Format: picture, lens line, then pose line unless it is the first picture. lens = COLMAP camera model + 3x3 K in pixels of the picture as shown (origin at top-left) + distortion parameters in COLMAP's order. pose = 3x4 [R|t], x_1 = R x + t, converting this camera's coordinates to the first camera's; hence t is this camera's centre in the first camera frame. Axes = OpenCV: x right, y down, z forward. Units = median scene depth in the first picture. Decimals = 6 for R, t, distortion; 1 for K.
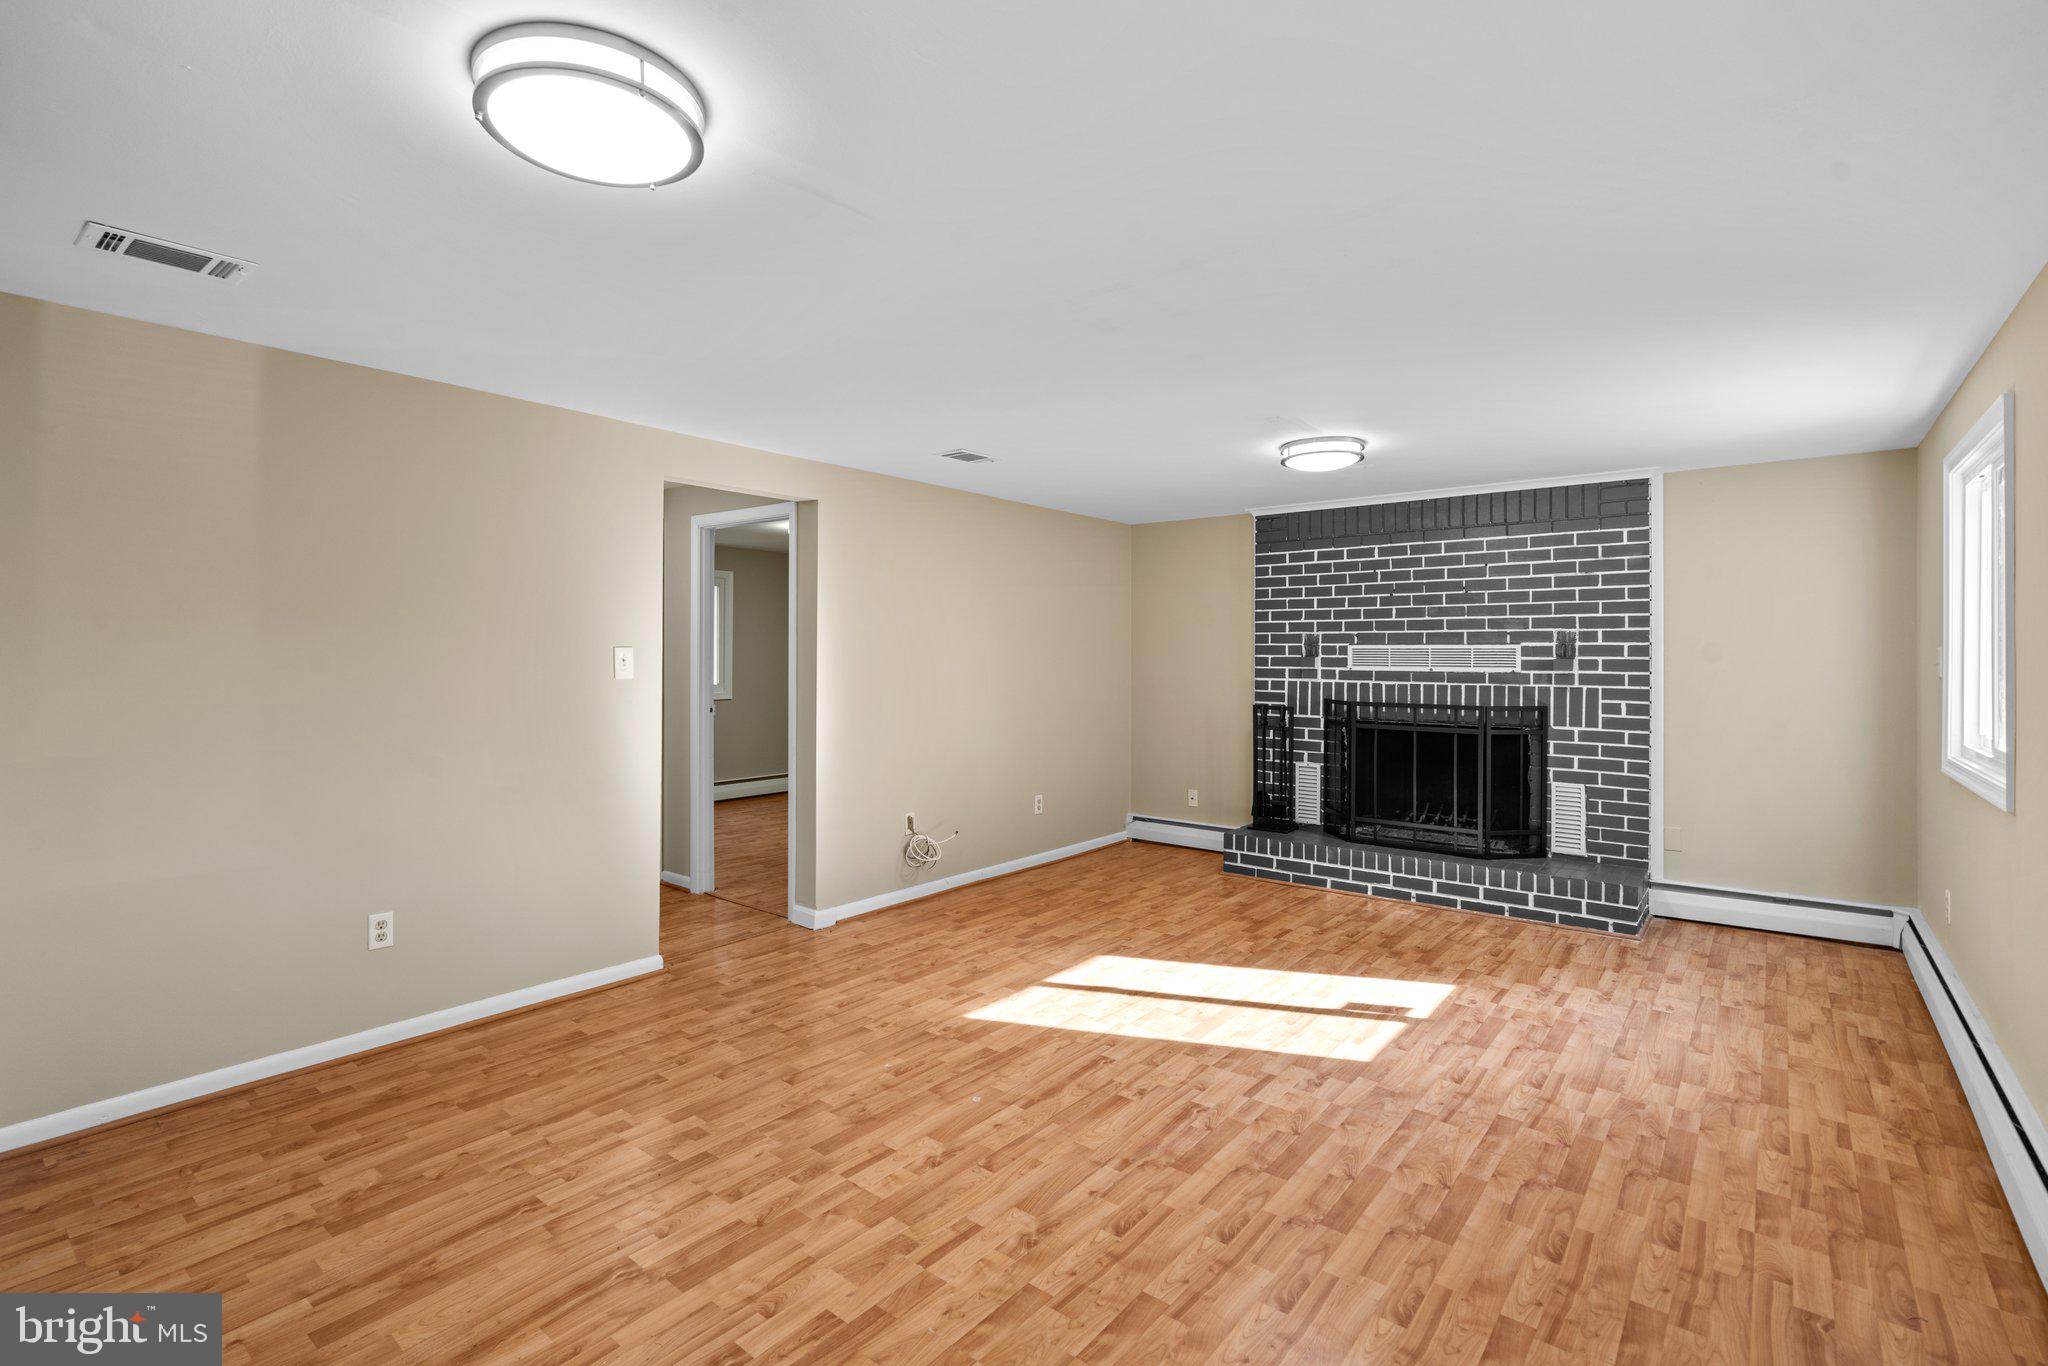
lens RADIAL K [[938.6, 0, 1027.7], [0, 938.6, 663.6], [0, 0, 1]] dist [-0.008926, 0.005185]
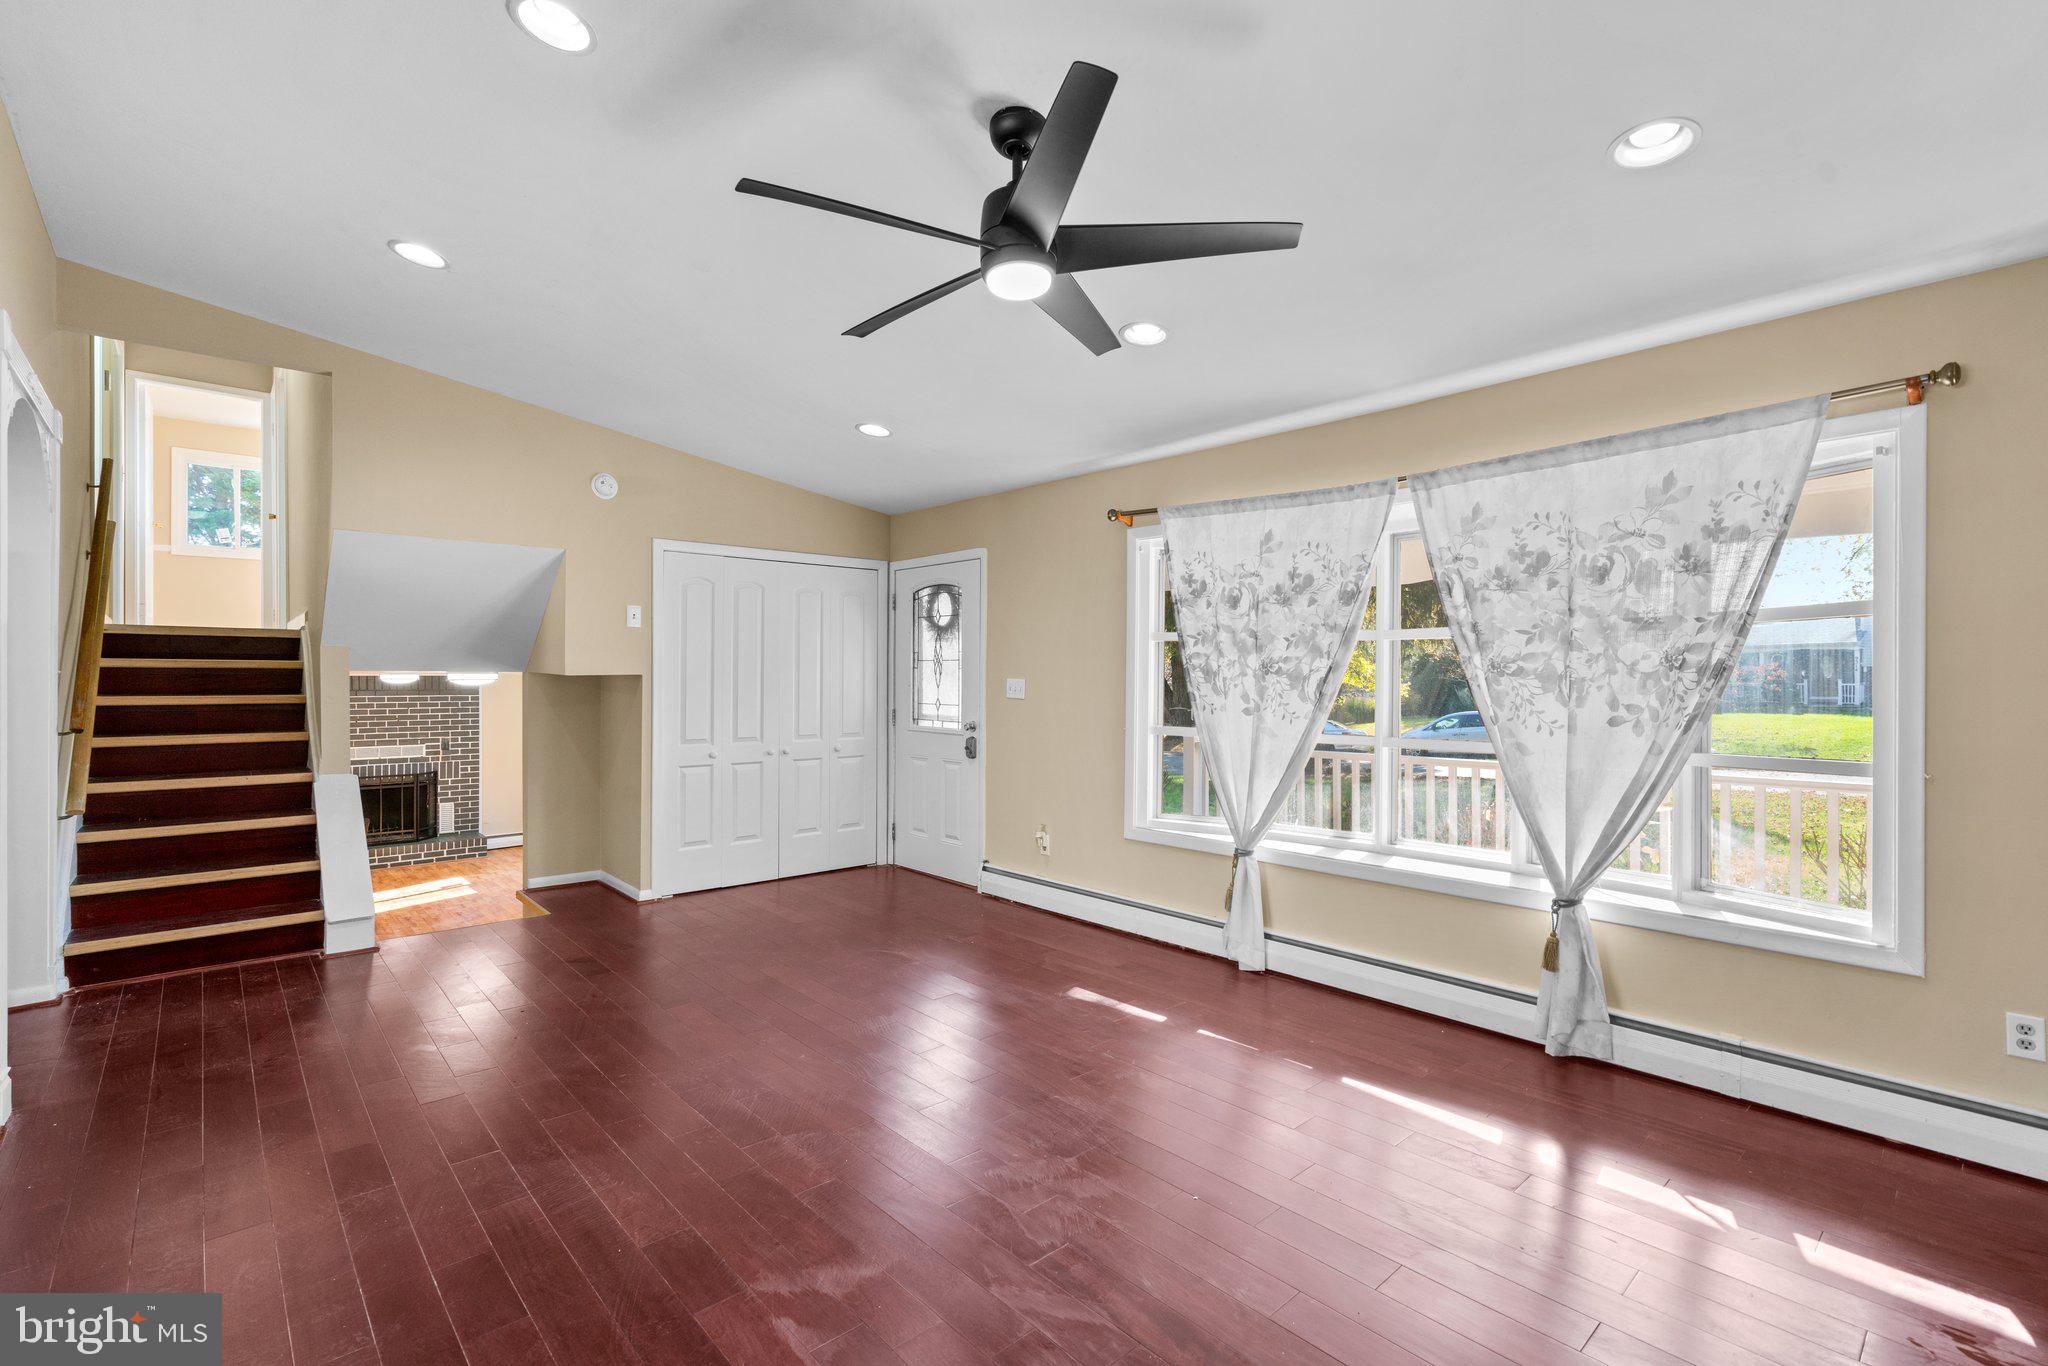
lens RADIAL K [[938.6, 0, 1007.1], [0, 938.6, 674.5], [0, 0, 1]] dist [-0.008926, 0.005185]
pose [[0.185393, -0.005007, 0.982652, -1.438471], [0.005183, 0.999978, 0.004117, -0.192417], [-0.982651, 0.004330, 0.185415, -0.800469]]
